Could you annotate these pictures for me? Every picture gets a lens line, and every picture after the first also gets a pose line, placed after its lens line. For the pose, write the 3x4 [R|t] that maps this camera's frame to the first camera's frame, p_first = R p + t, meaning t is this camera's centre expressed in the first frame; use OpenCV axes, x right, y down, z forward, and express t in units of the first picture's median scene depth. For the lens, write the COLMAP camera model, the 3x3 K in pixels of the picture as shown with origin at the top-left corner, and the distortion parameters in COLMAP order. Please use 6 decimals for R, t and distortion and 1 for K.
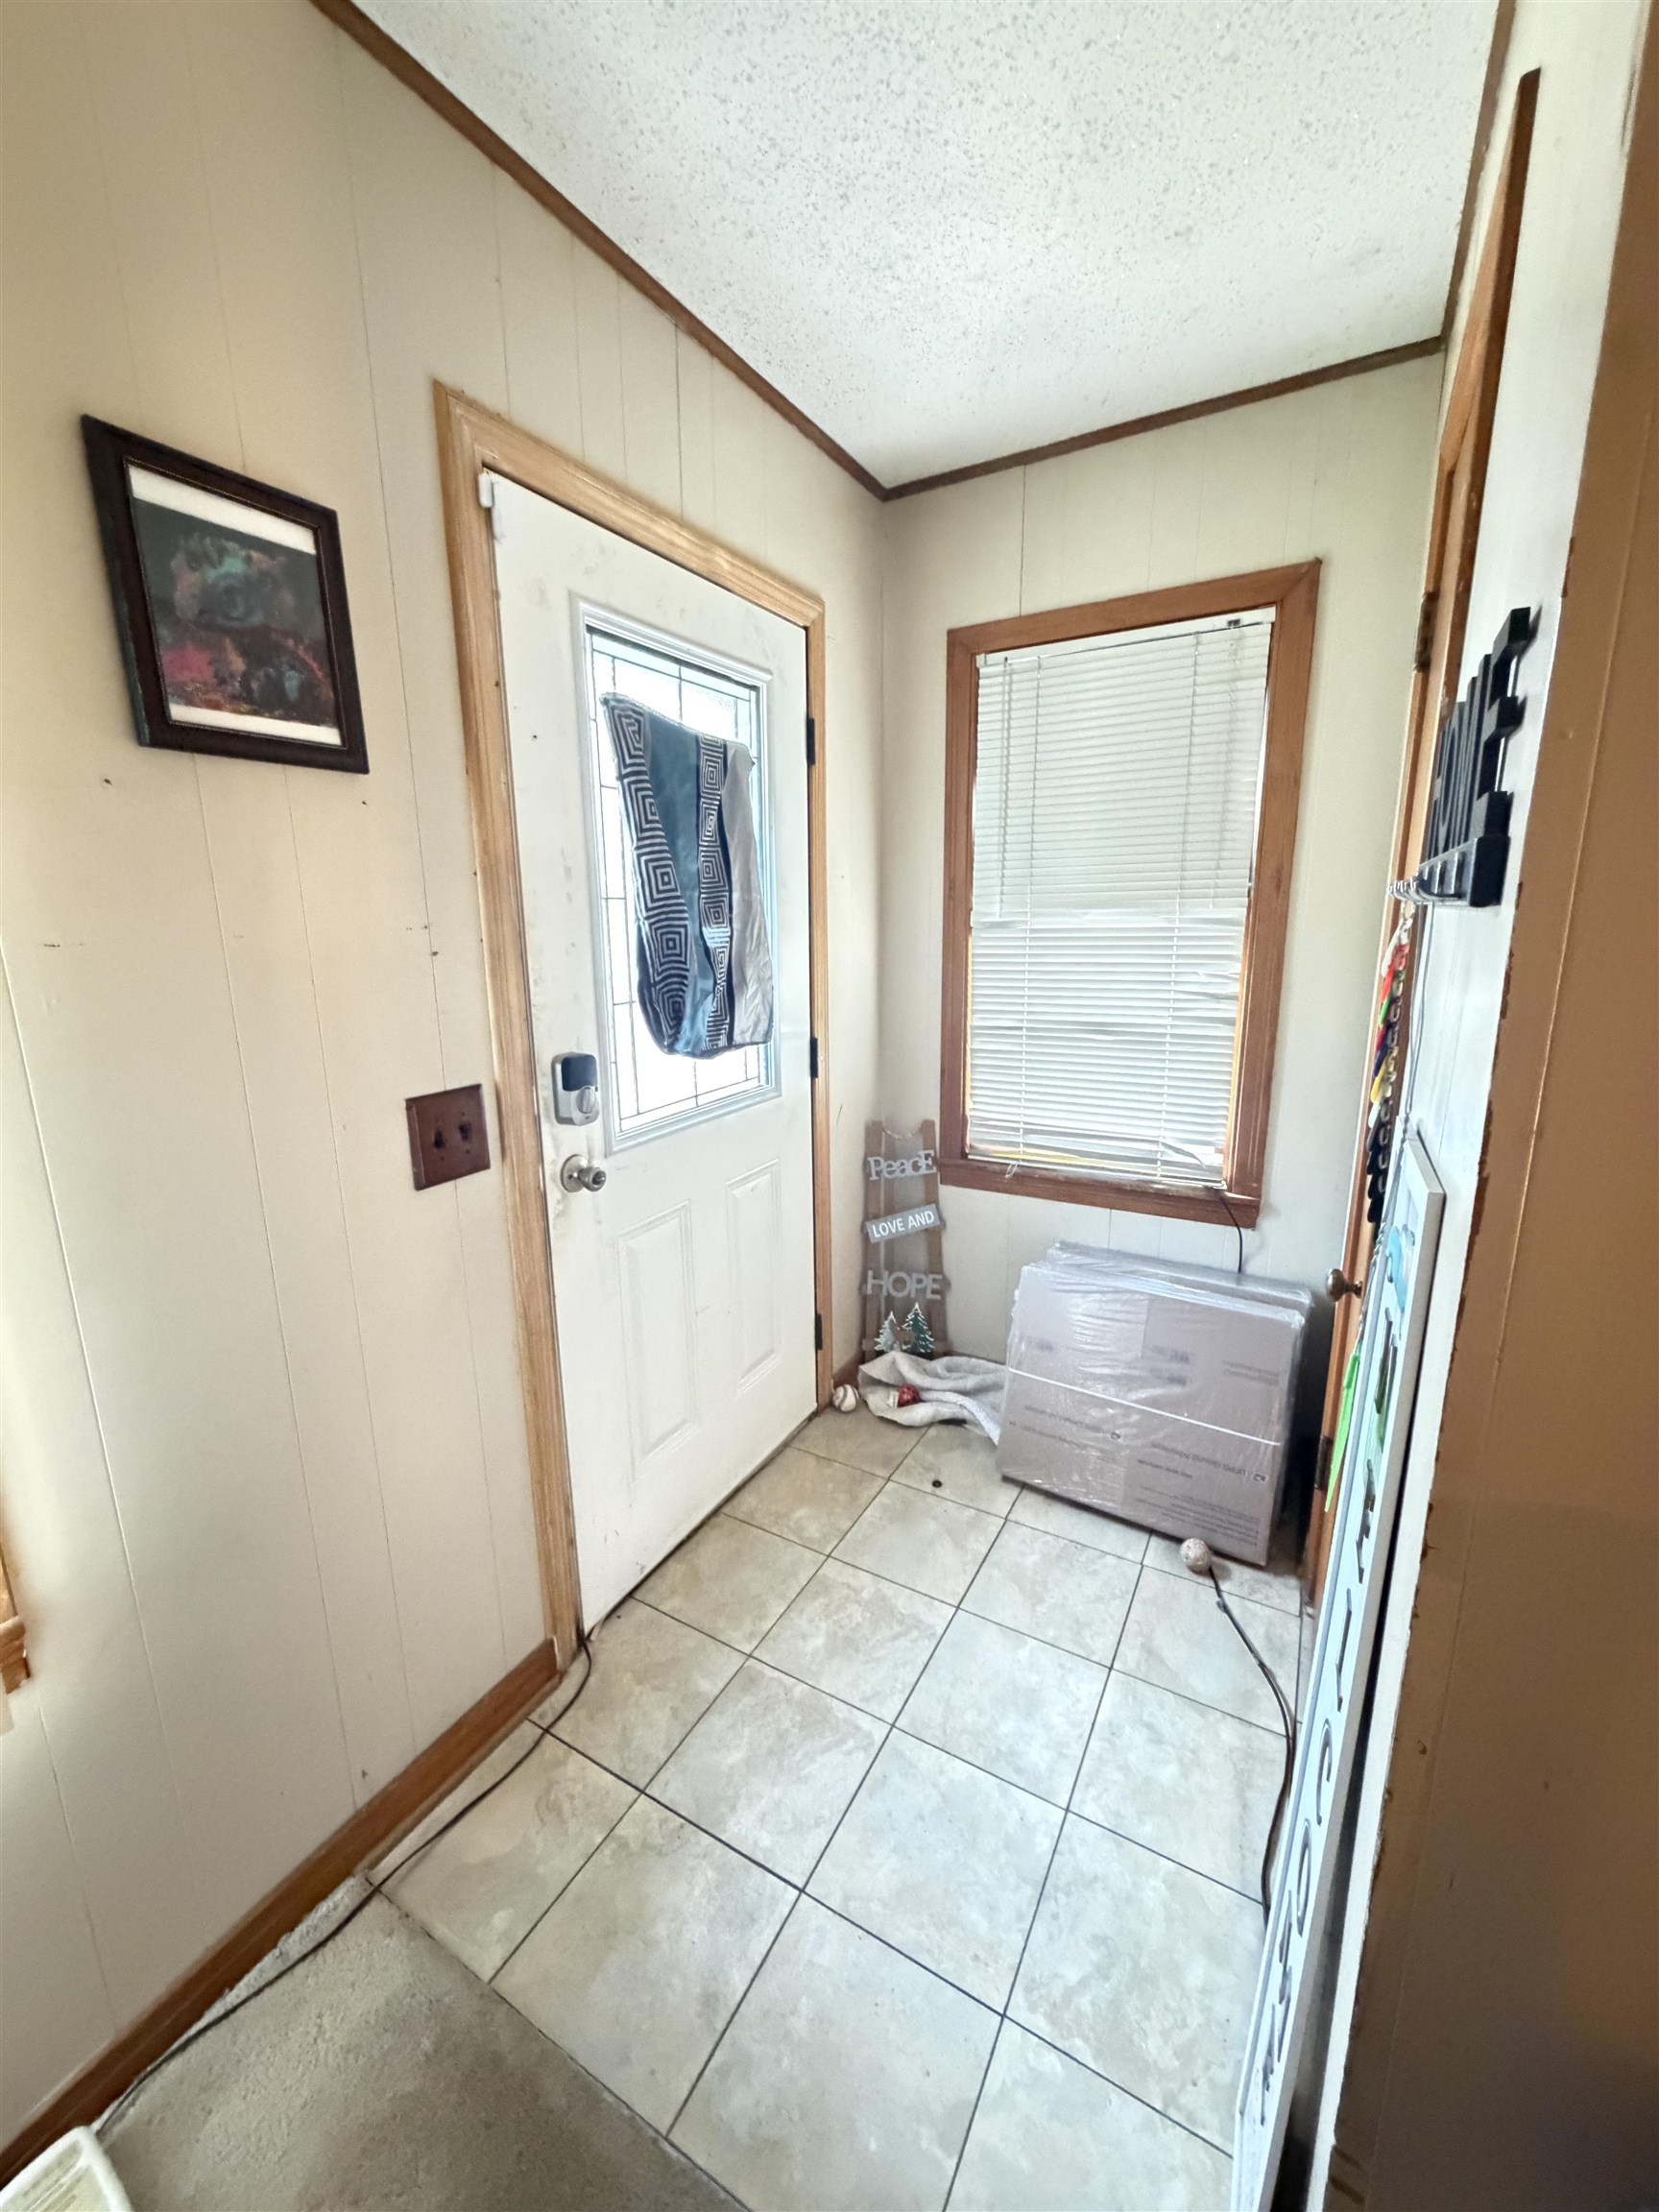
lens RADIAL K [[878.7, 0, 820.1], [0, 878.7, 1109.3], [0, 0, 1]] dist [-0.001399, -0.000548]
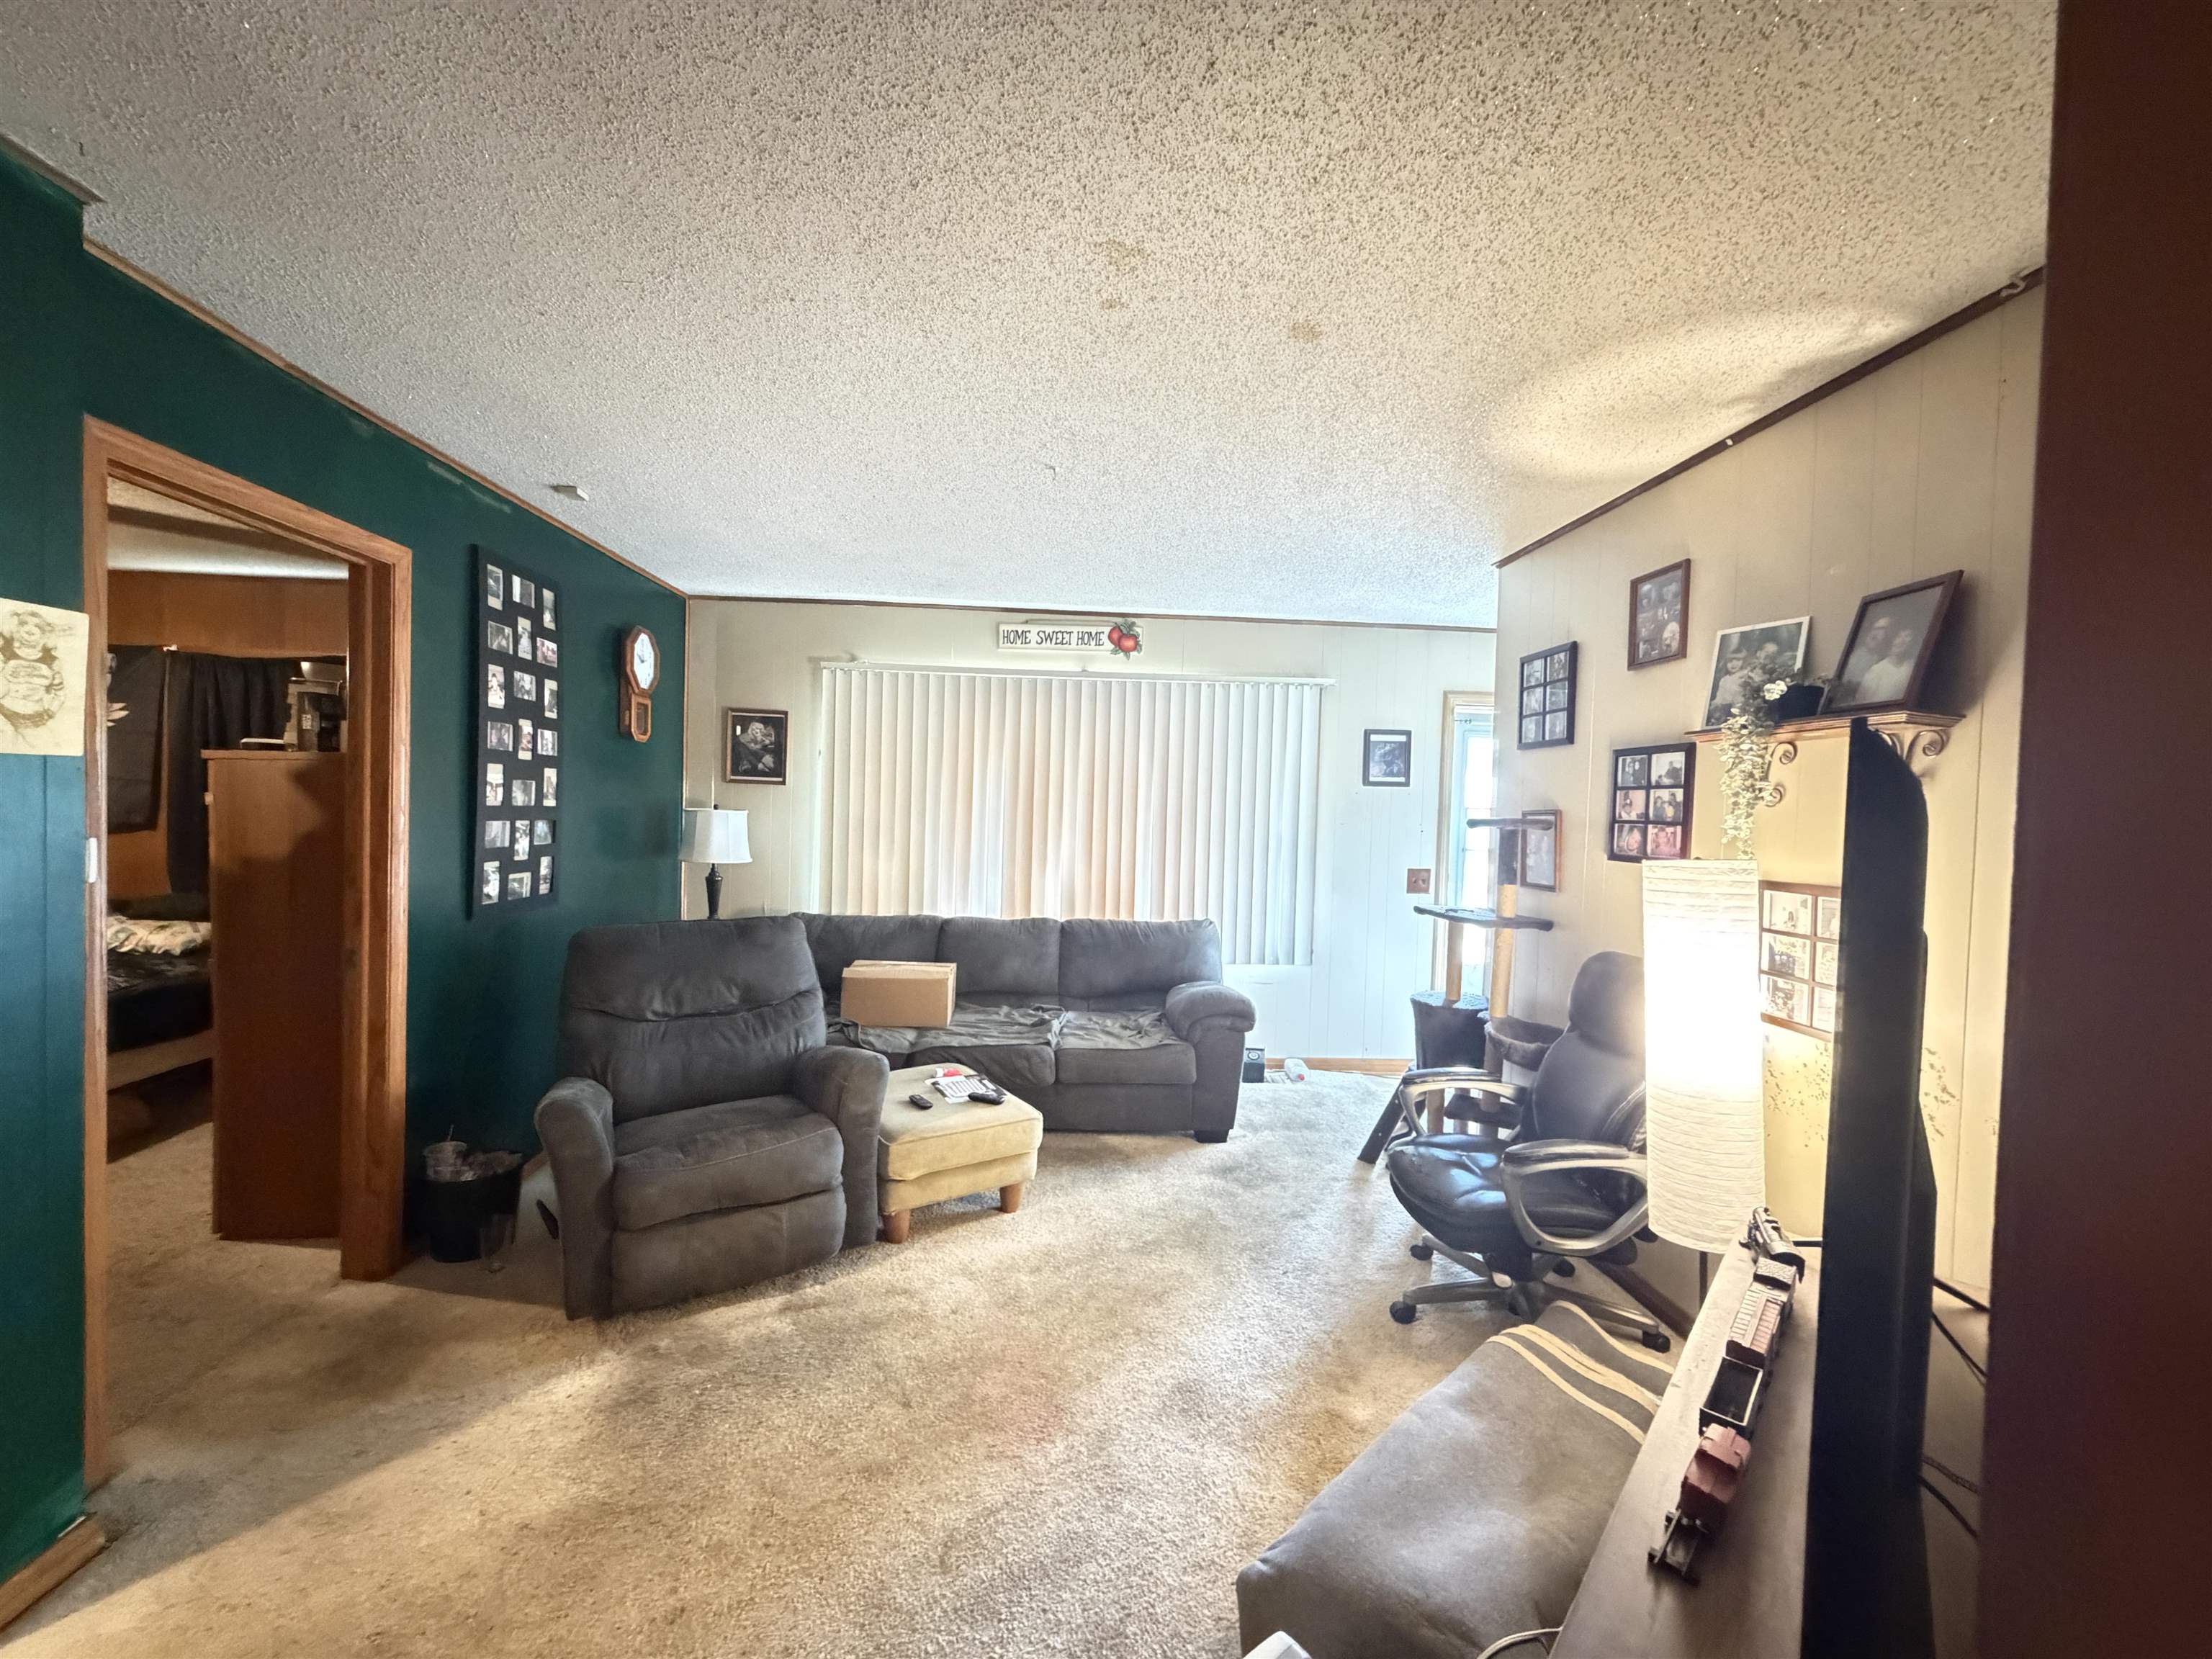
lens RADIAL K [[878.7, 0, 1100.4], [0, 878.7, 830.2], [0, 0, 1]] dist [-0.001399, -0.000548]
pose [[0.551079, 0.042072, -0.833392, 2.265506], [-0.212323, 0.972927, -0.091282, 0.529173], [0.806989, 0.227252, 0.545092, -2.528236]]
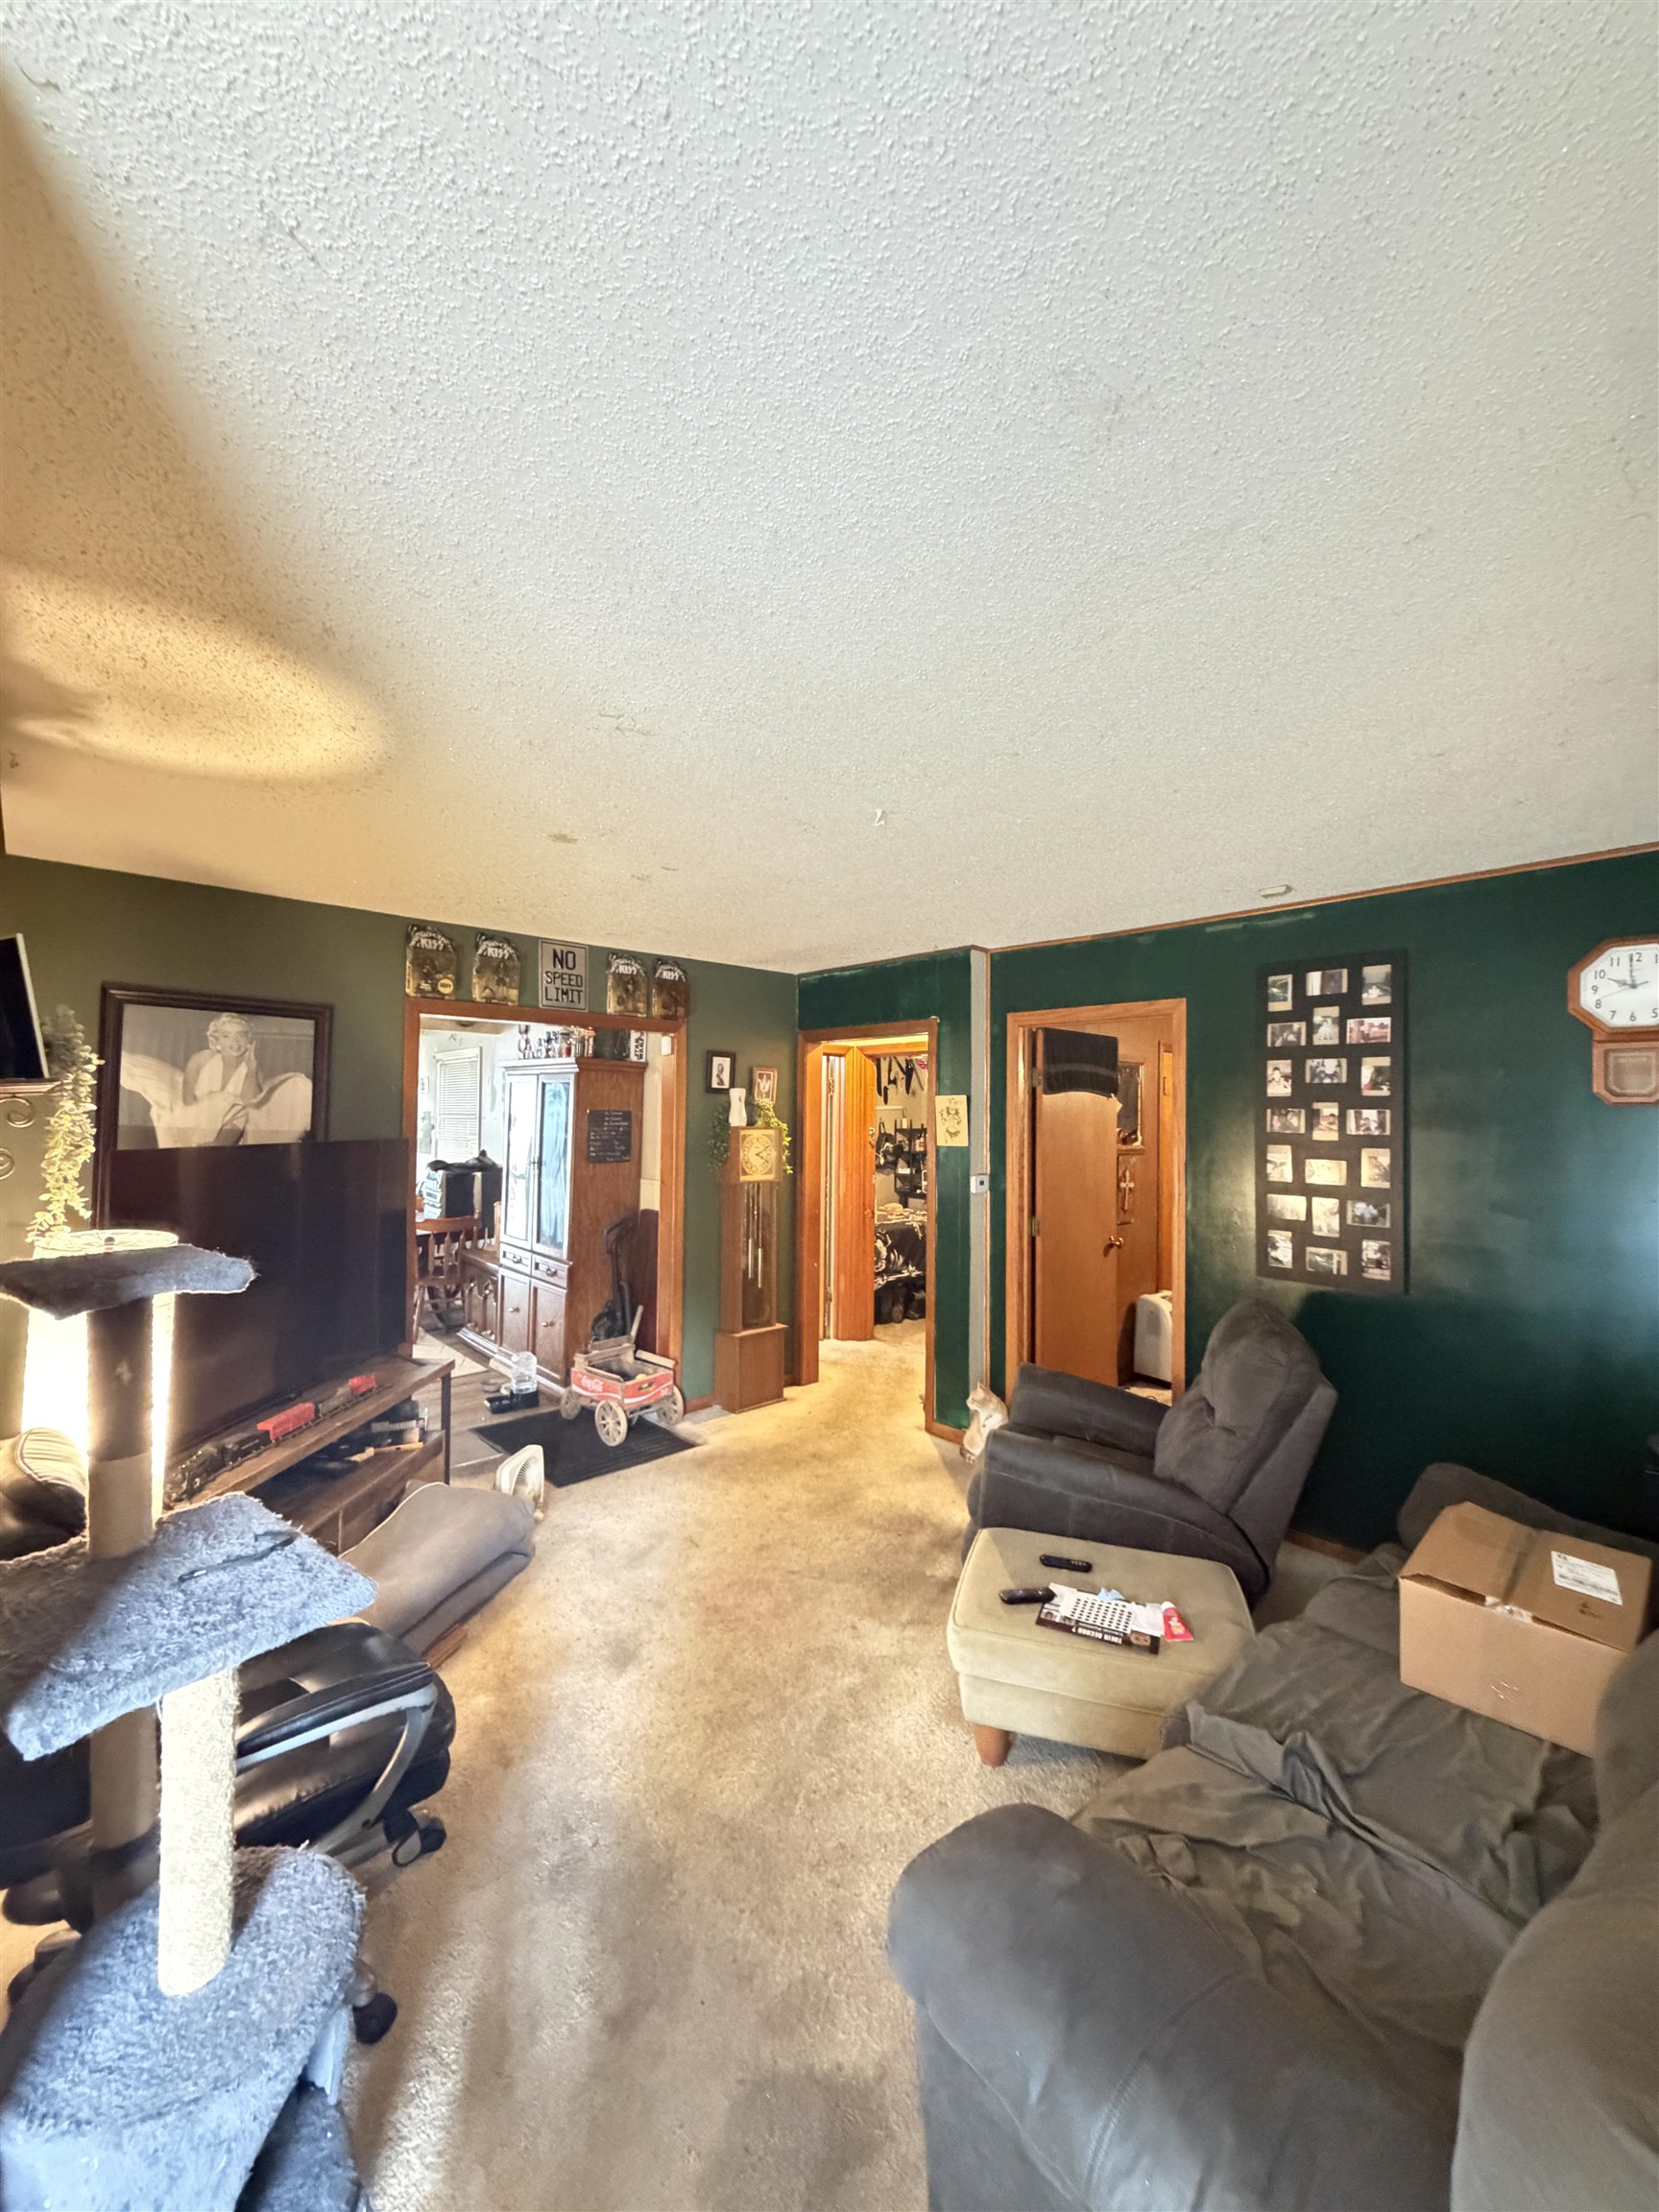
lens RADIAL K [[878.7, 0, 835.8], [0, 878.7, 1098.4], [0, 0, 1]] dist [-0.001399, -0.000548]
pose [[-0.962069, 0.000210, 0.272806, -0.383202], [0.053954, 0.980394, 0.189517, -0.363568], [-0.267418, 0.197048, -0.943218, 0.738445]]
